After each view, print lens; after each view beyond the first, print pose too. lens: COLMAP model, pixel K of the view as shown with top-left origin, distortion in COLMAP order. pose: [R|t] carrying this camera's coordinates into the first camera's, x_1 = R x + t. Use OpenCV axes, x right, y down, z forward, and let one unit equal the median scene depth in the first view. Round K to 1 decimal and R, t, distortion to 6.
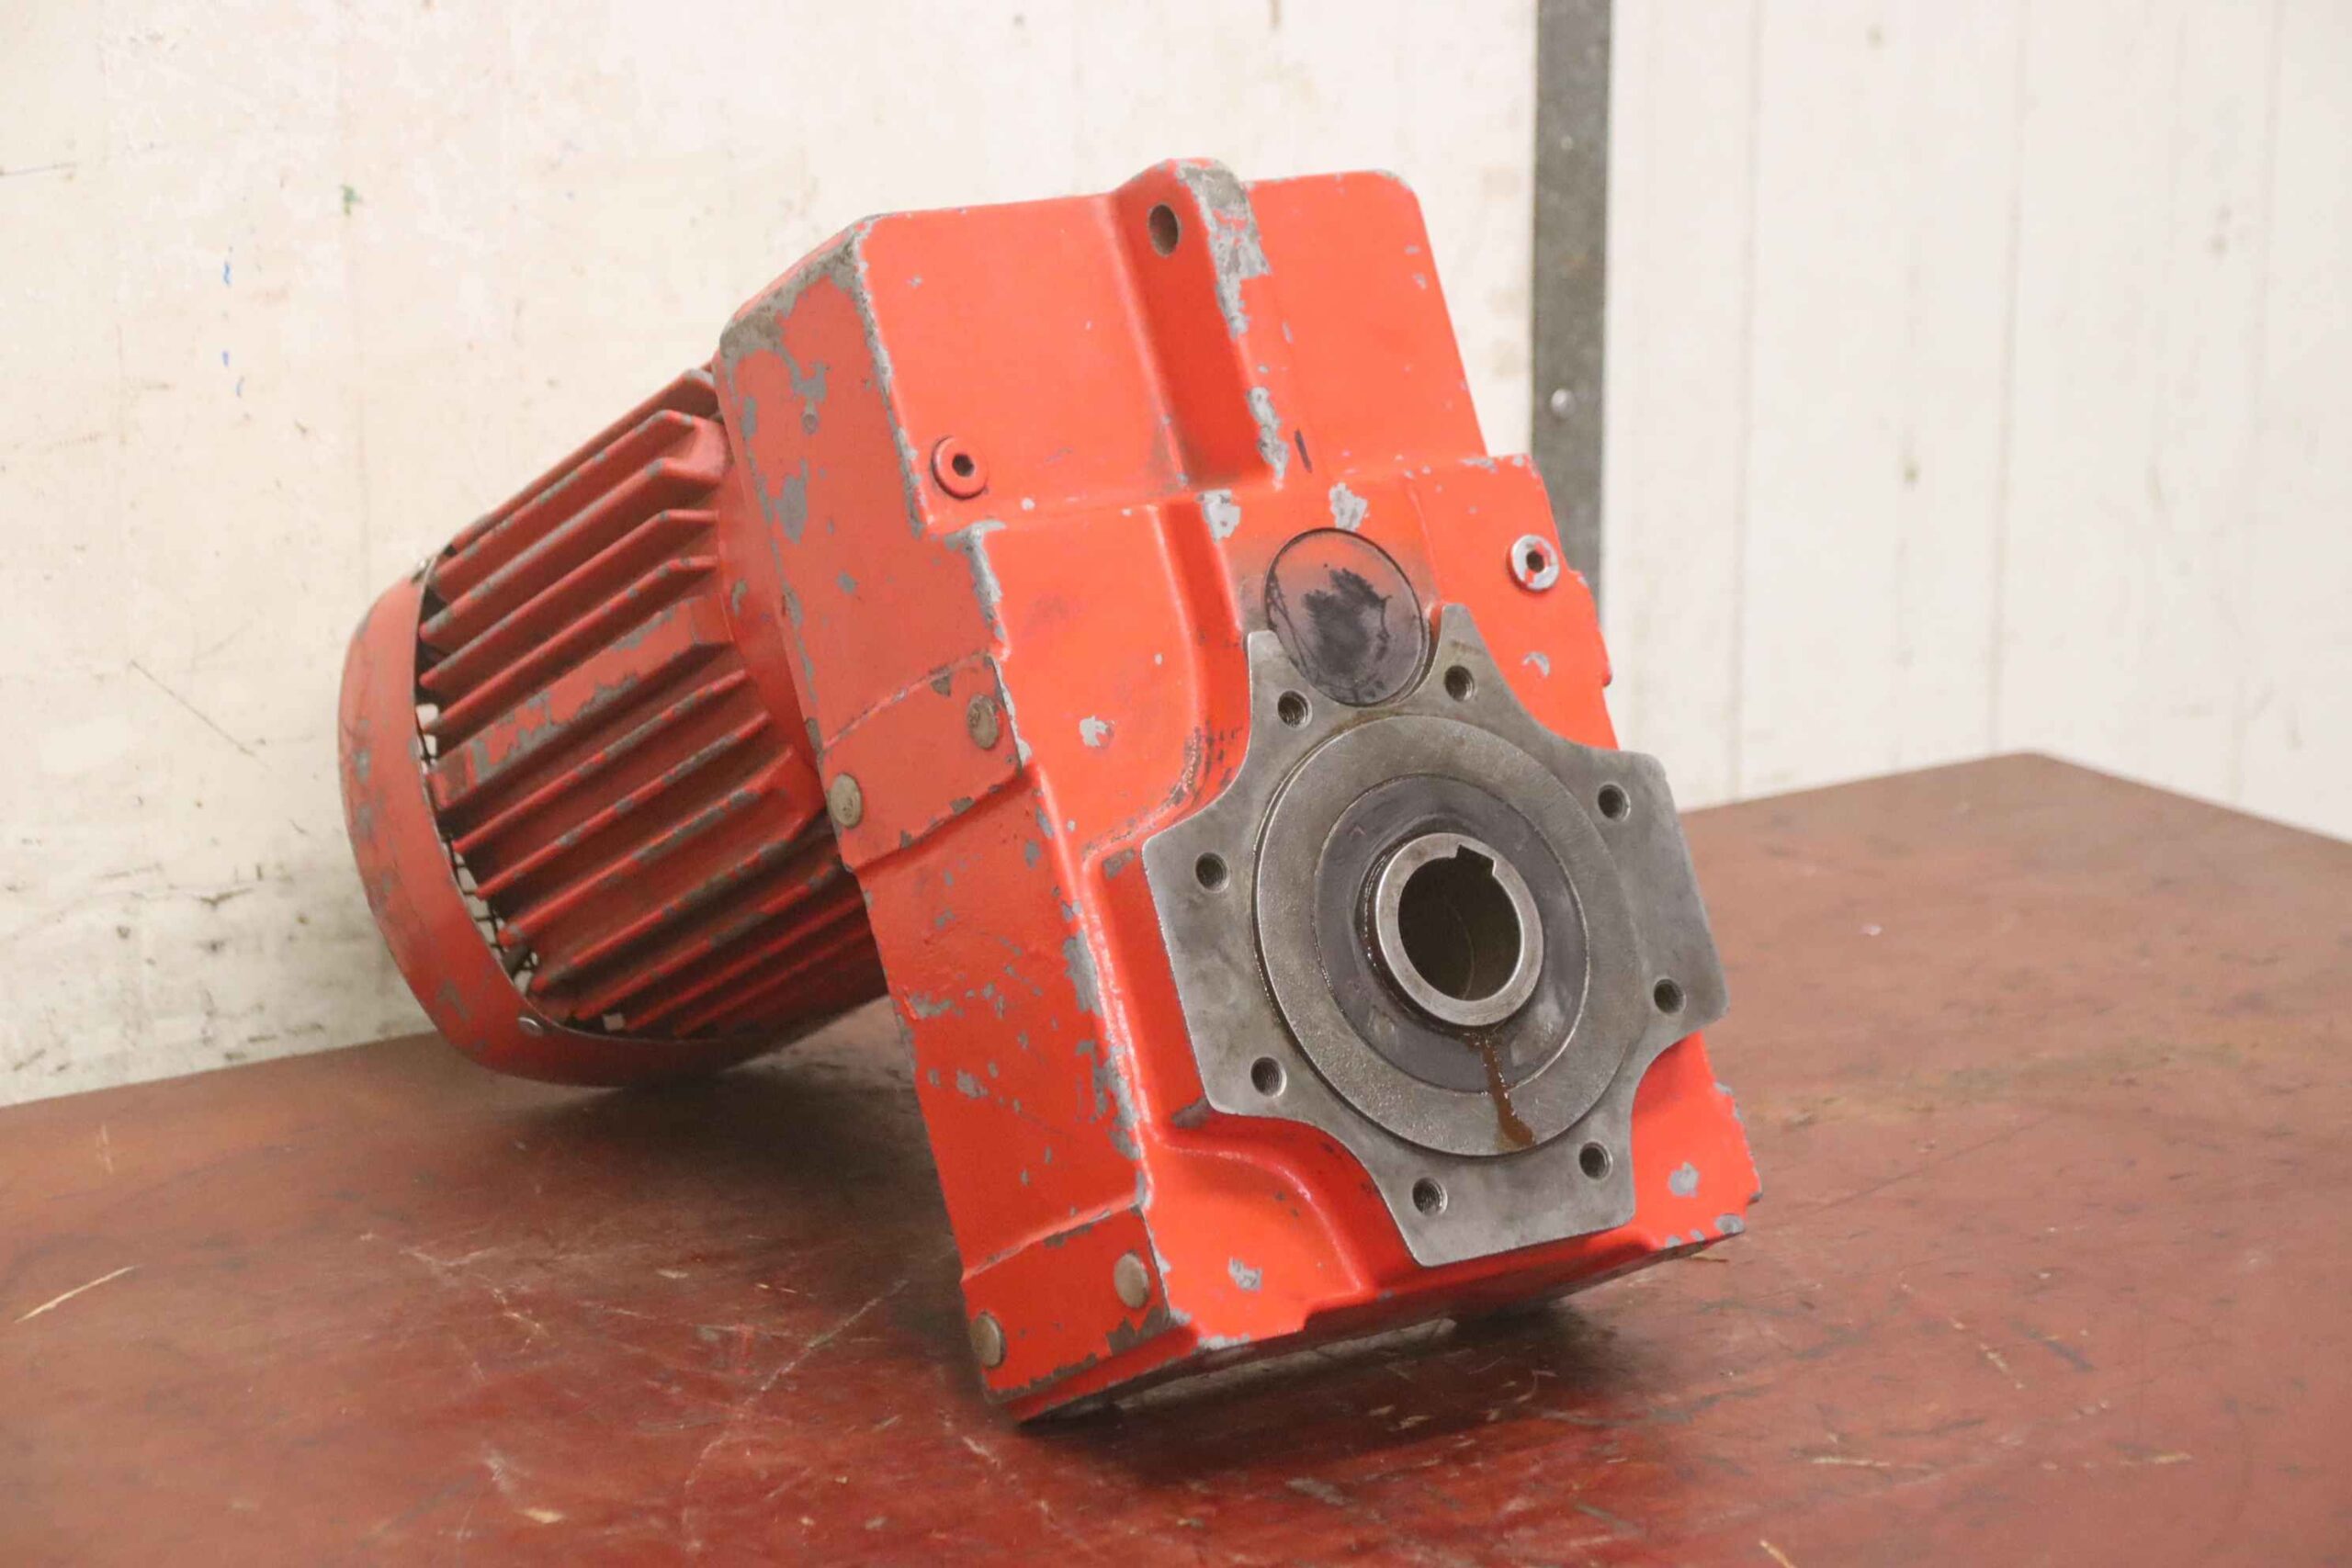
lens RADIAL K [[6081.1, 0, 1176.0], [0, 6081.1, 784.0], [0, 0, 1]] dist [0.449856, 0.134690]
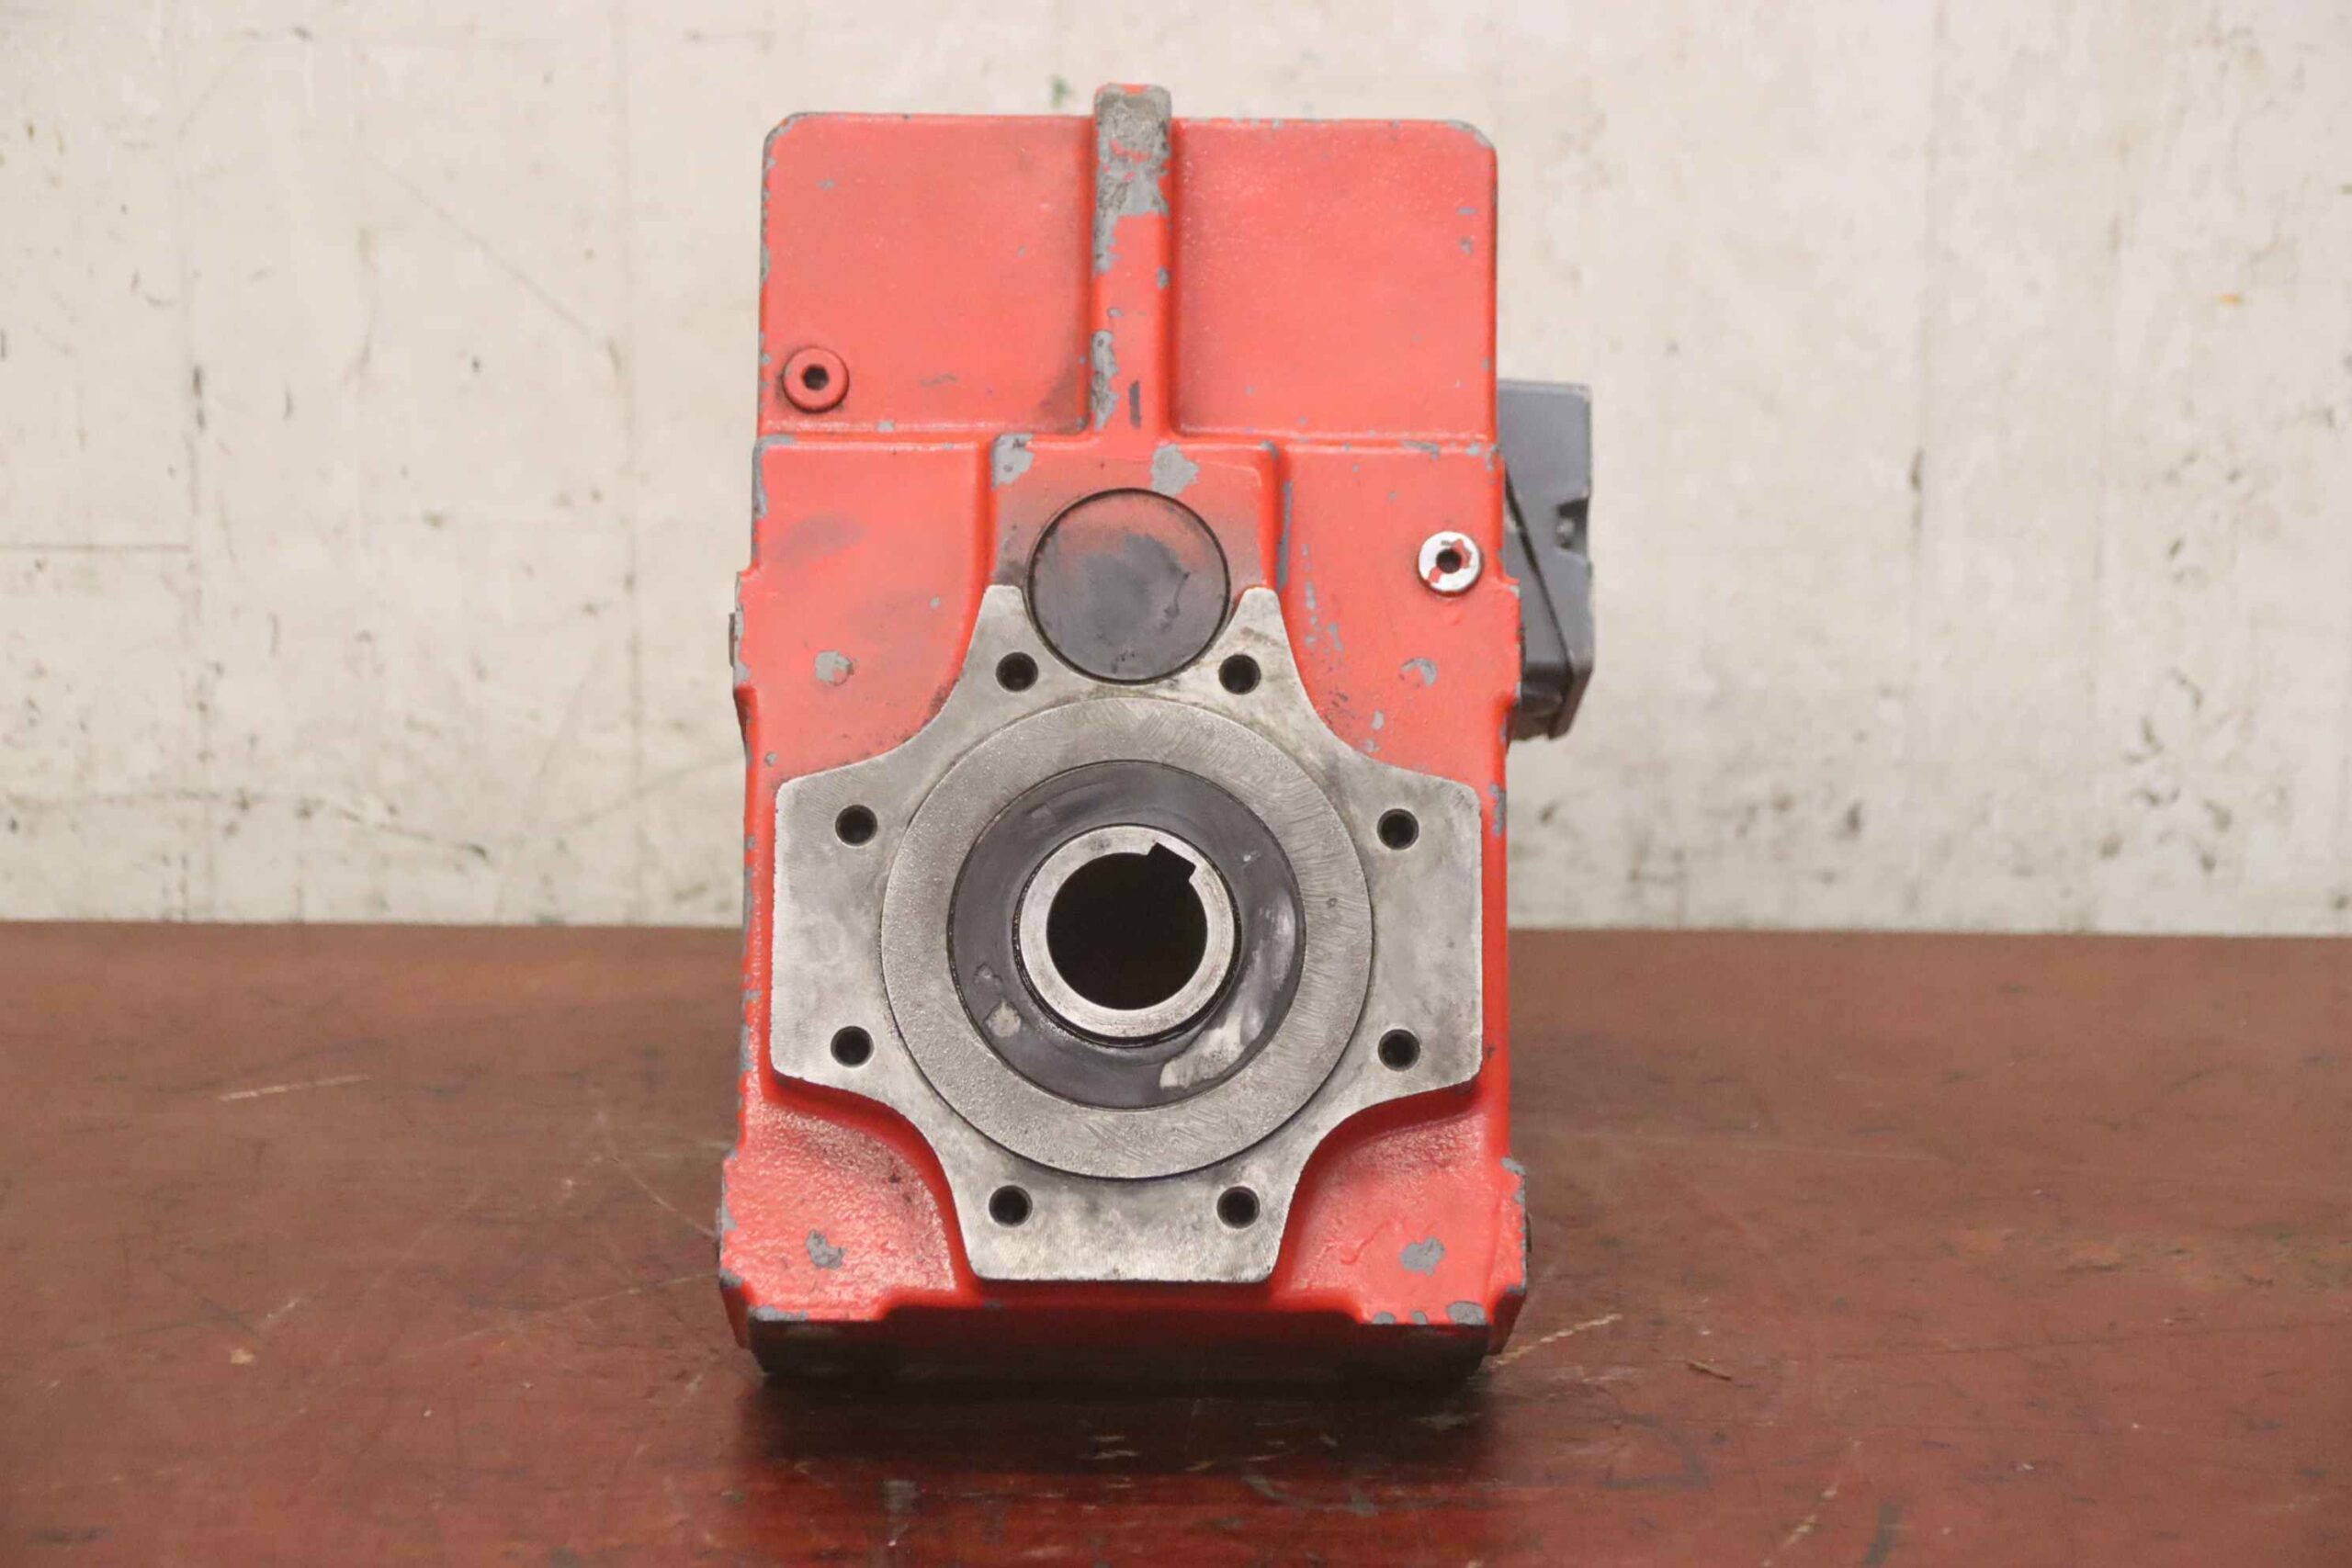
lens RADIAL K [[6135.8, 0, 1176.0], [0, 6135.8, 784.0], [0, 0, 1]] dist [0.399225, 1.200653]
pose [[0.824669, 0.143968, -0.546986, 0.554801], [-0.139456, 0.988963, 0.050045, -0.045641], [0.548154, 0.035010, 0.835644, 0.221313]]
